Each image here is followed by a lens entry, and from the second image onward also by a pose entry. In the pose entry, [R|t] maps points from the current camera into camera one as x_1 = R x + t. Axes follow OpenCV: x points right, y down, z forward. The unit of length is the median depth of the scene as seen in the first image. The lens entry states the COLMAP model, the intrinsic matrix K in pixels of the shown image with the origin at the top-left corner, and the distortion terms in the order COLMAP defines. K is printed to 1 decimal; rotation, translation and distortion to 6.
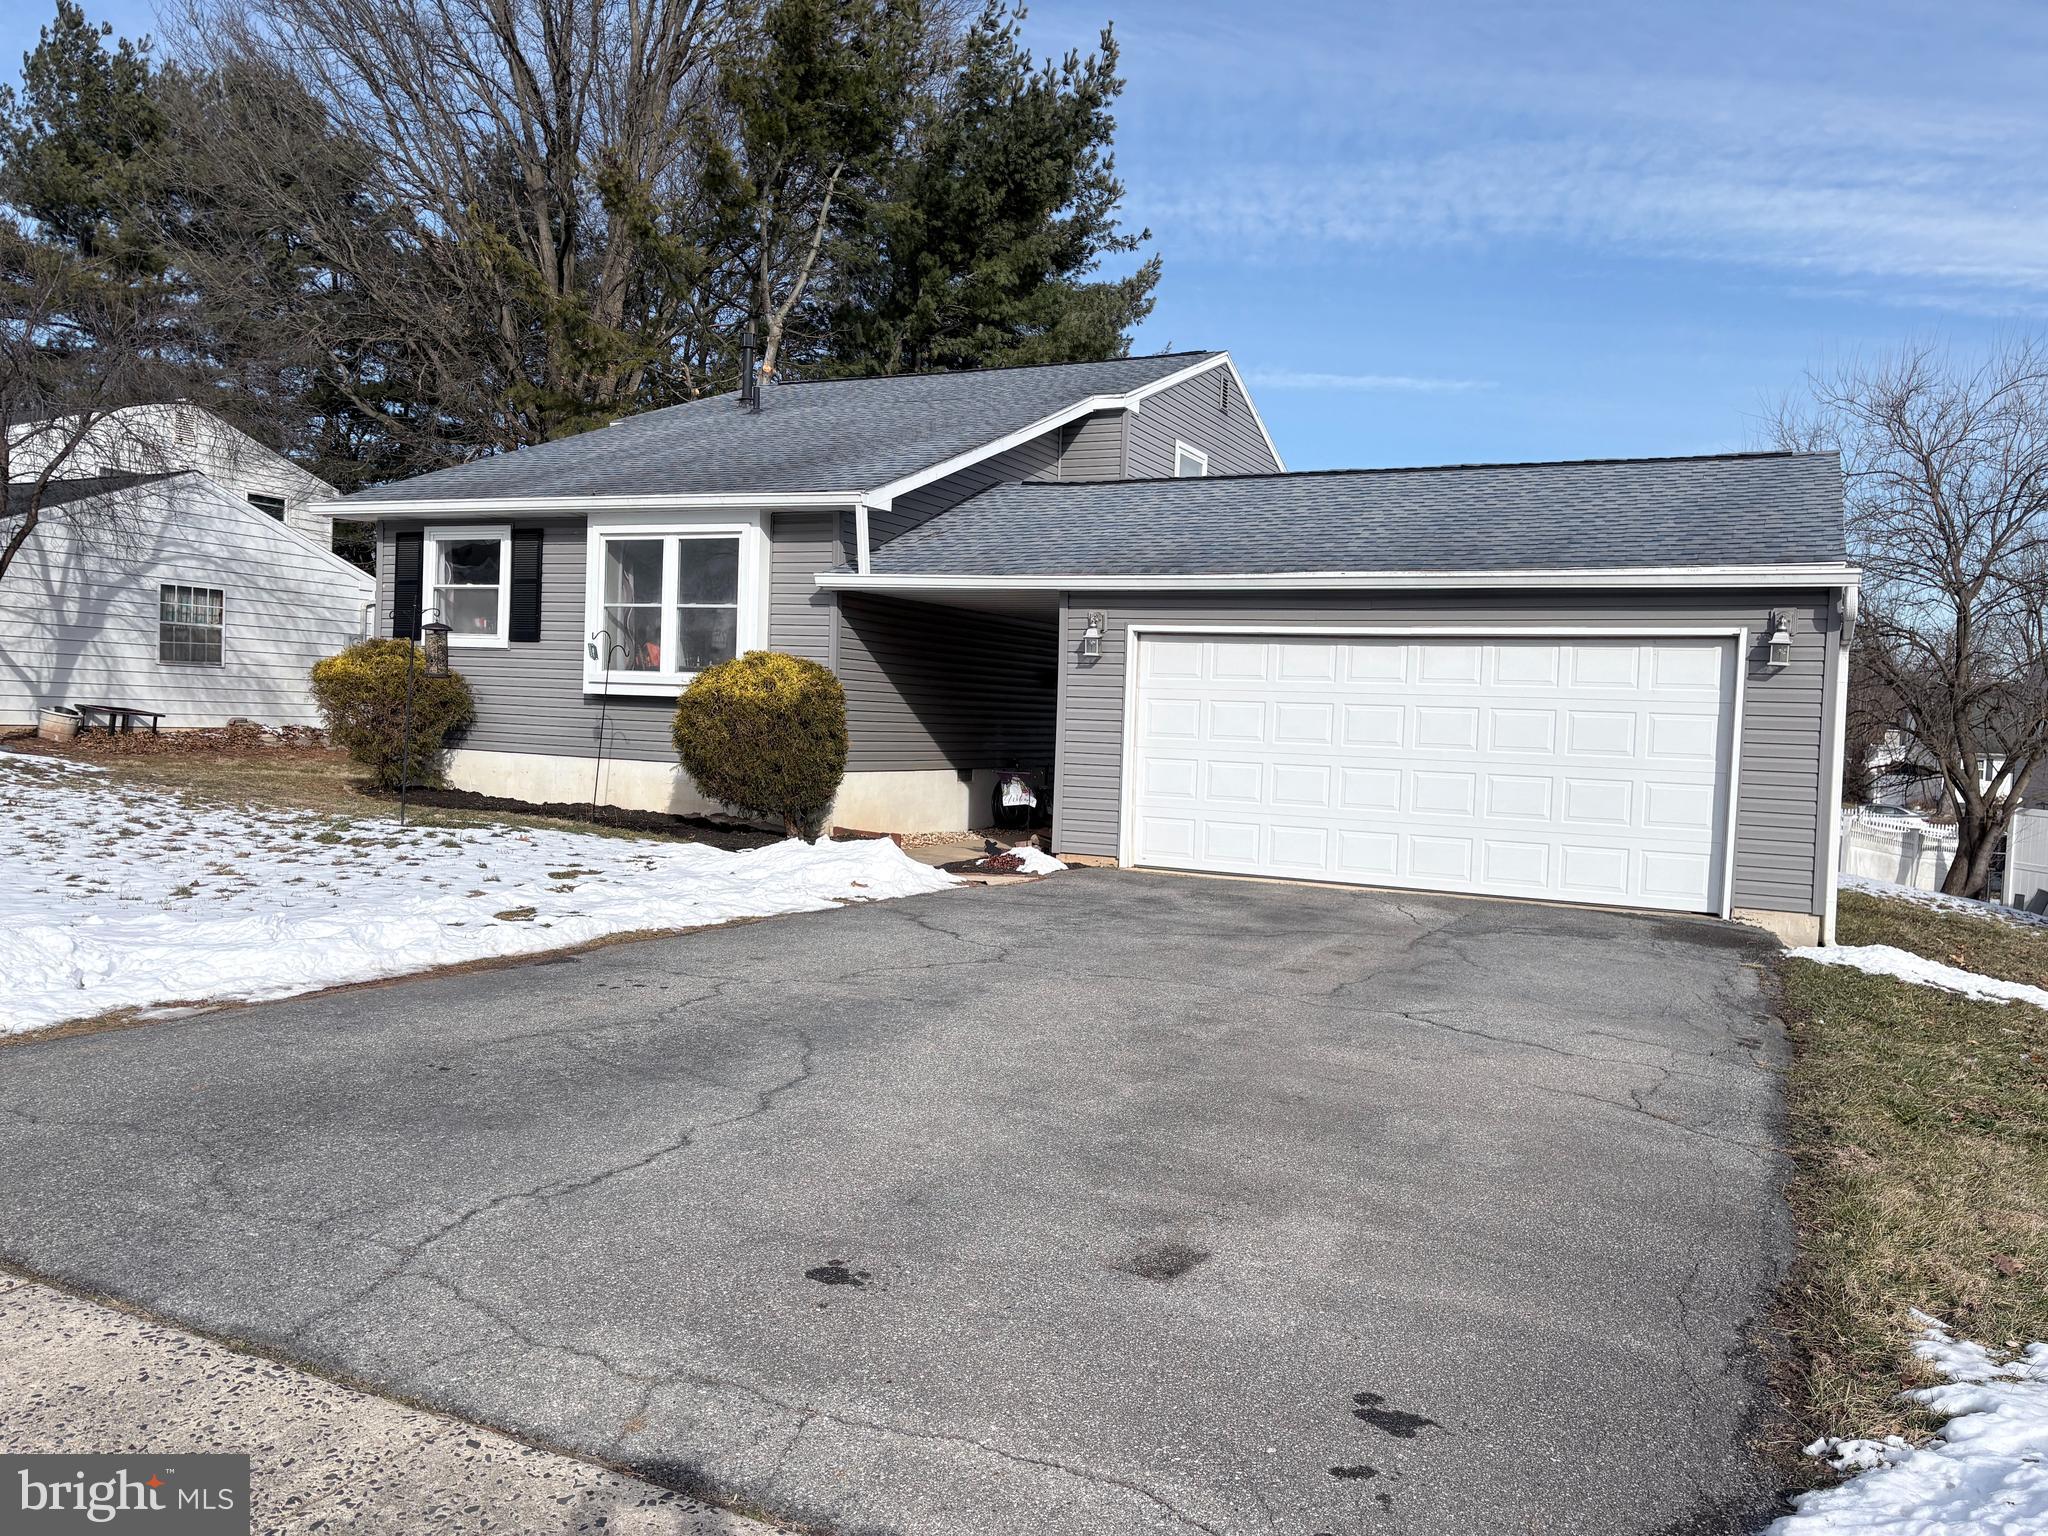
lens RADIAL K [[1480.7, 0, 1114.1], [0, 1480.7, 769.0], [0, 0, 1]] dist [0.114303, -0.104648]
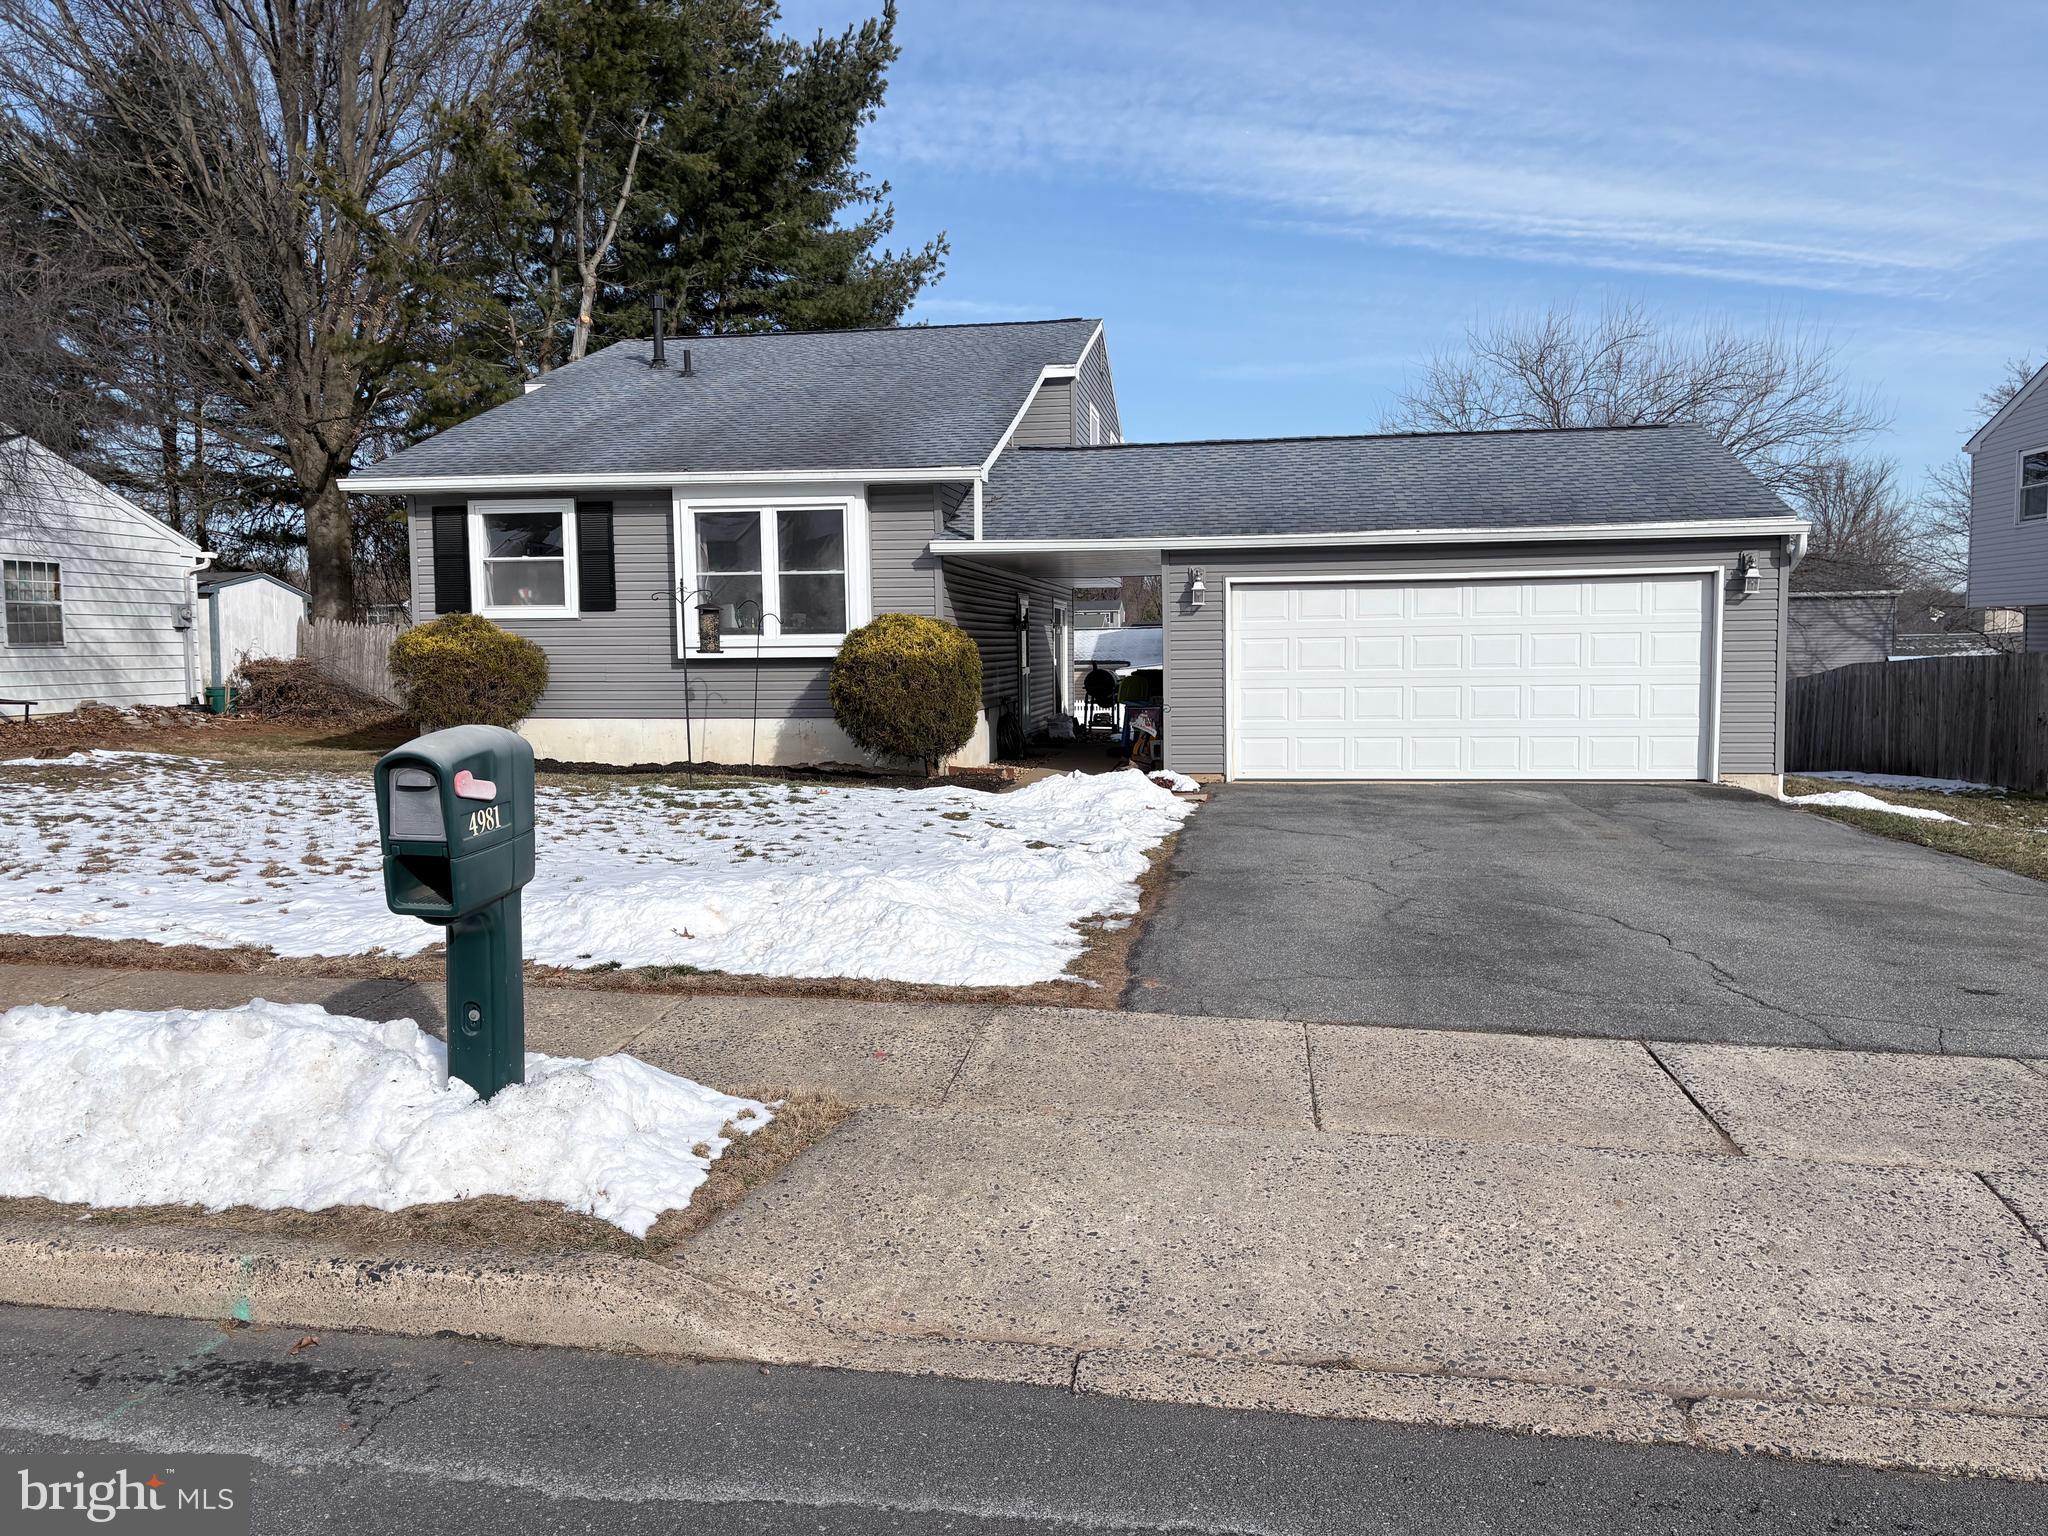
lens RADIAL K [[1480.7, 0, 1114.1], [0, 1480.7, 769.0], [0, 0, 1]] dist [0.114303, -0.104648]
pose [[0.957188, -0.071805, 0.280420, -0.339870], [0.057418, 0.996593, 0.059200, -0.016051], [-0.283715, -0.040564, 0.958050, -0.100771]]
